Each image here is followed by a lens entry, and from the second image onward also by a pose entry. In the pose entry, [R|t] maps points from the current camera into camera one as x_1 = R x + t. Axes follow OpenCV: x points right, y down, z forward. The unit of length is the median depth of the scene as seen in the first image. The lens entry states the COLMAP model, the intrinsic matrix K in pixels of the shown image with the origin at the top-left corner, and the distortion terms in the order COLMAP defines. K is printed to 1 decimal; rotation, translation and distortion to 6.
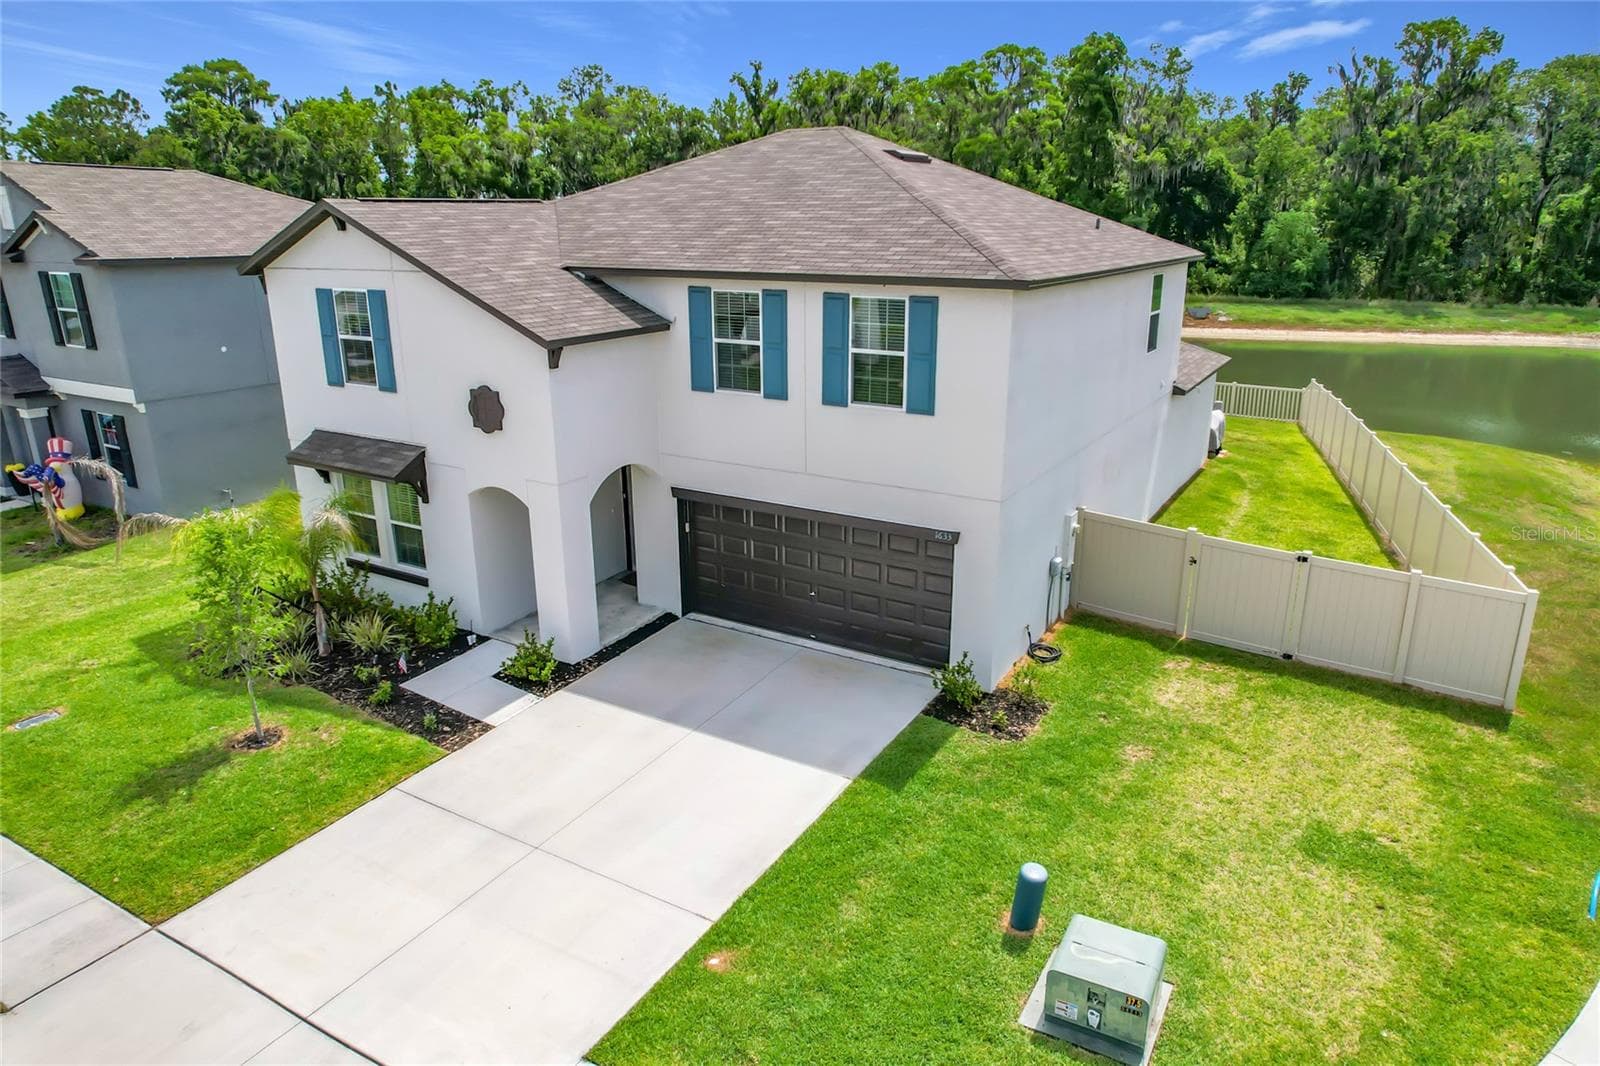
lens RADIAL K [[1024.2, 0, 817.4], [0, 1024.2, 531.2], [0, 0, 1]] dist [-0.078876, 0.073526]
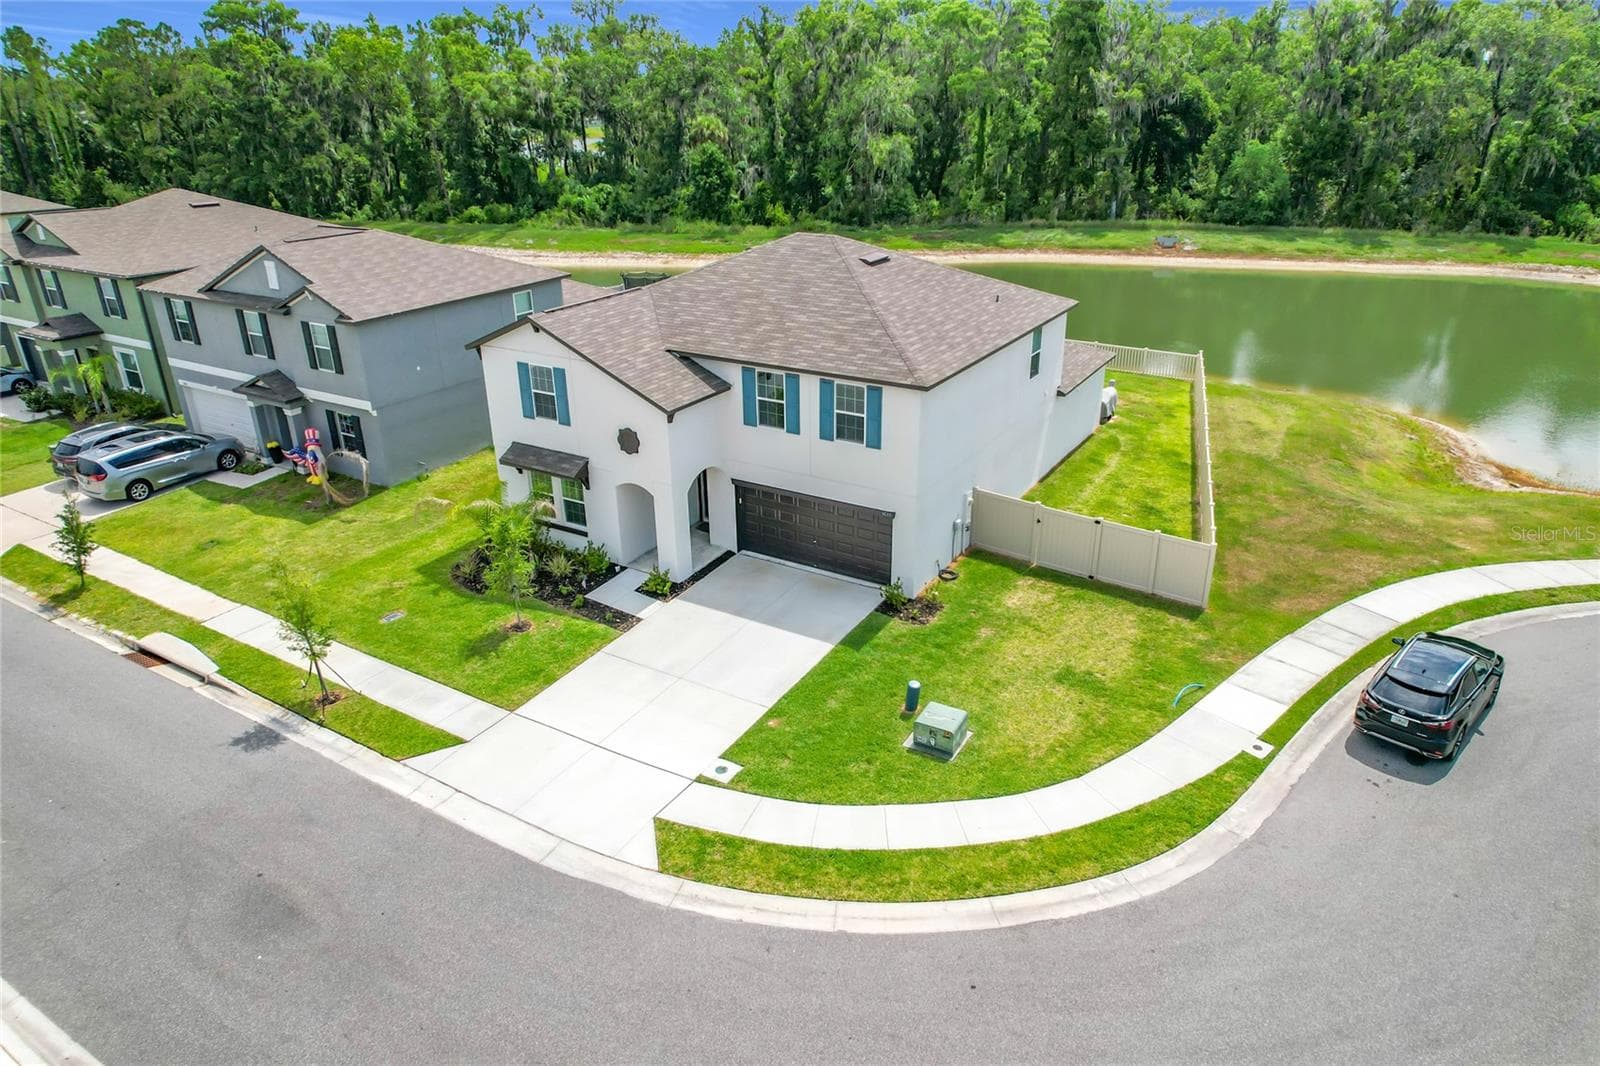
lens RADIAL K [[1024.2, 0, 817.4], [0, 1024.2, 531.2], [0, 0, 1]] dist [-0.078876, 0.073526]
pose [[0.999971, -0.003746, -0.006558, 0.010721], [0.004459, 0.993669, 0.112263, -0.148275], [0.006096, -0.112289, 0.993657, -0.707081]]
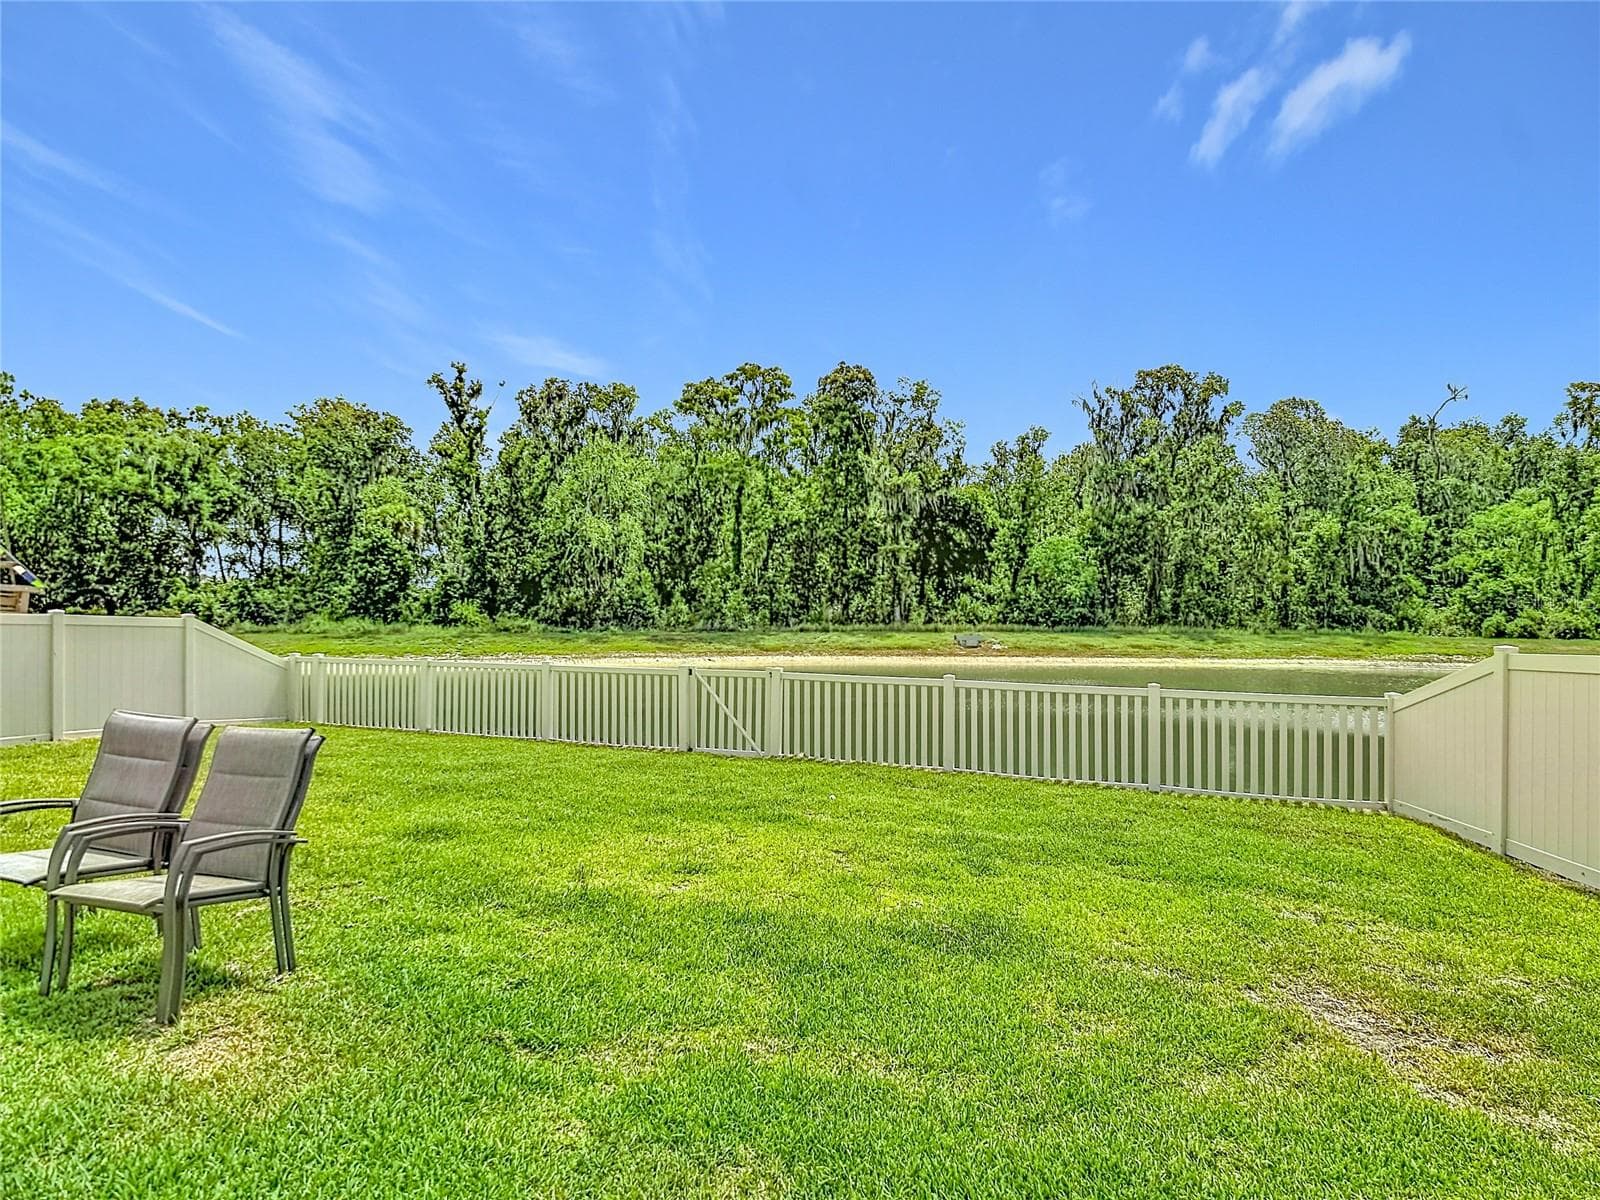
lens RADIAL K [[837.5, 0, 805.7], [0, 837.5, 609.1], [0, 0, 1]] dist [0.025267, -0.046991]
pose [[0.984826, 0.006539, 0.173420, 0.600510], [0.043855, 0.957479, -0.285151, -0.226570], [-0.167911, 0.288430, 0.942663, 1.790778]]
